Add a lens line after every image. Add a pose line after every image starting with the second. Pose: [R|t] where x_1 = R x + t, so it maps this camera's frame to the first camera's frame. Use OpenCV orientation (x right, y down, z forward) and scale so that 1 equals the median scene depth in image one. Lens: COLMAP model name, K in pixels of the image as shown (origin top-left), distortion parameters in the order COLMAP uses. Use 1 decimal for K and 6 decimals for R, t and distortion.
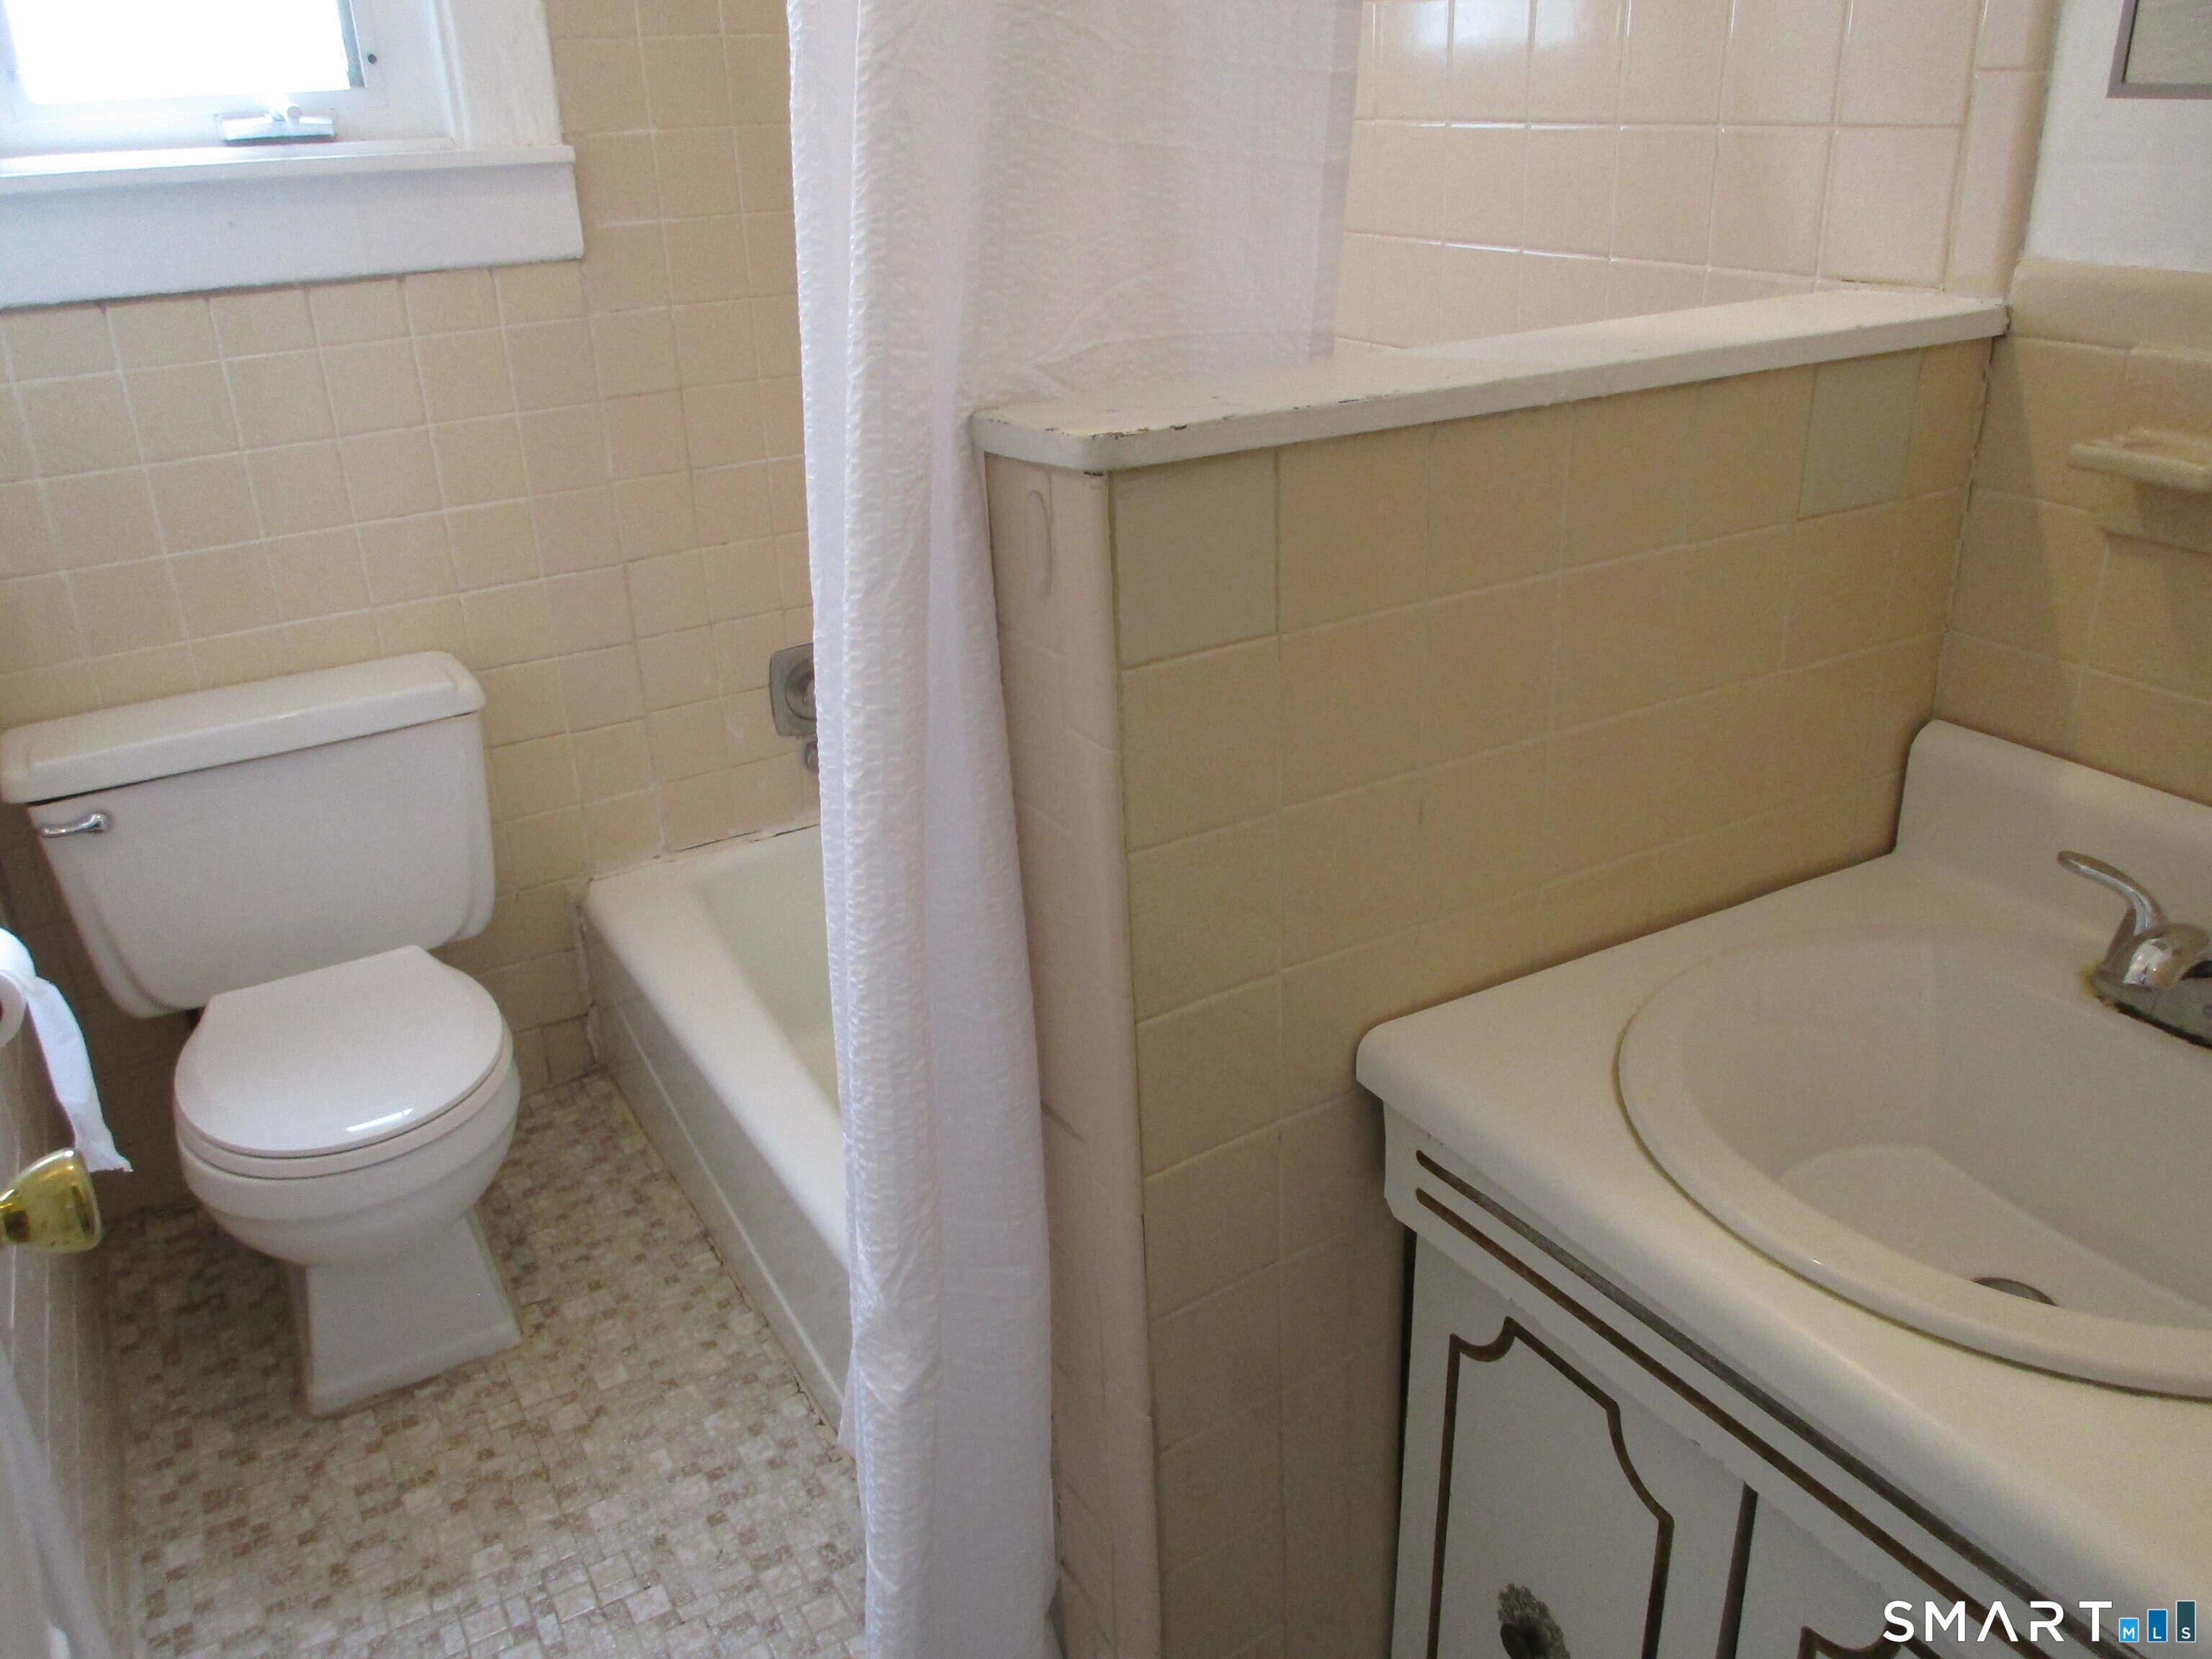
lens RADIAL K [[1764.9, 0, 1096.8], [0, 1764.9, 832.2], [0, 0, 1]] dist [0.015753, -0.000940]
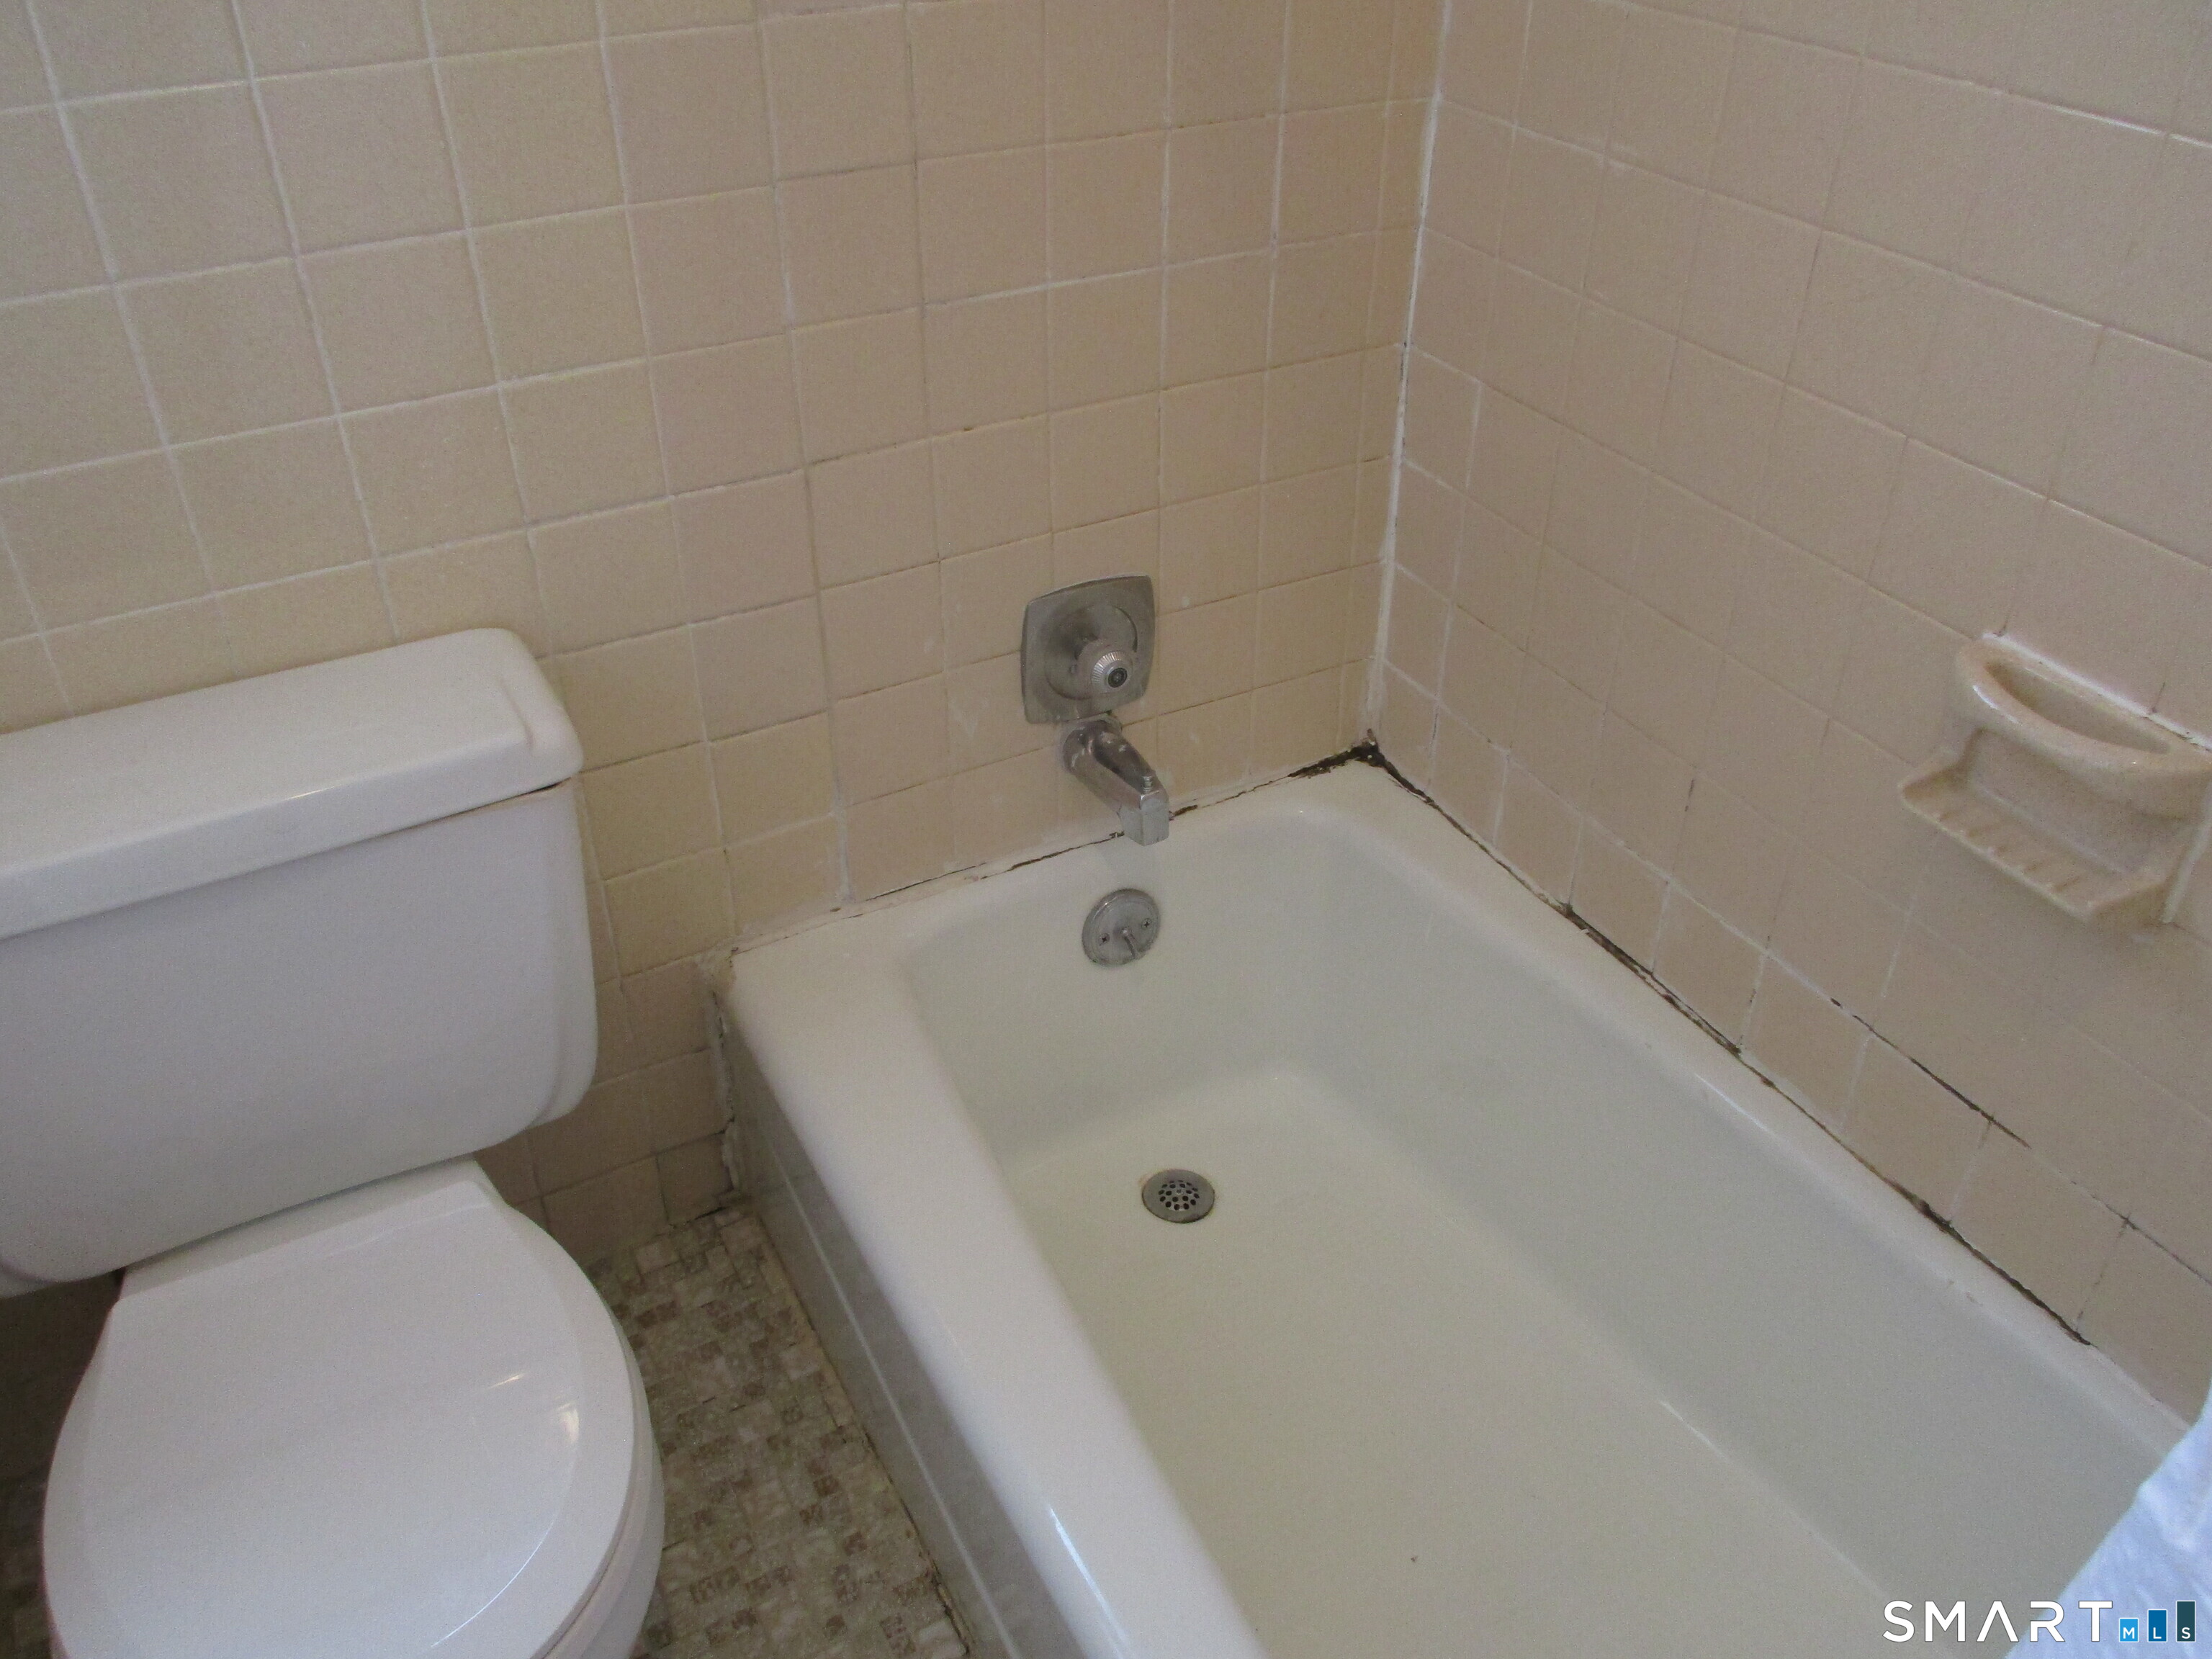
lens RADIAL K [[1764.9, 0, 1115.8], [0, 1764.9, 824.1], [0, 0, 1]] dist [0.015753, -0.000940]
pose [[0.998727, 0.049719, 0.008527, -0.165101], [-0.050404, 0.976719, 0.208518, -0.164490], [0.002039, -0.208682, 0.977981, 0.408581]]
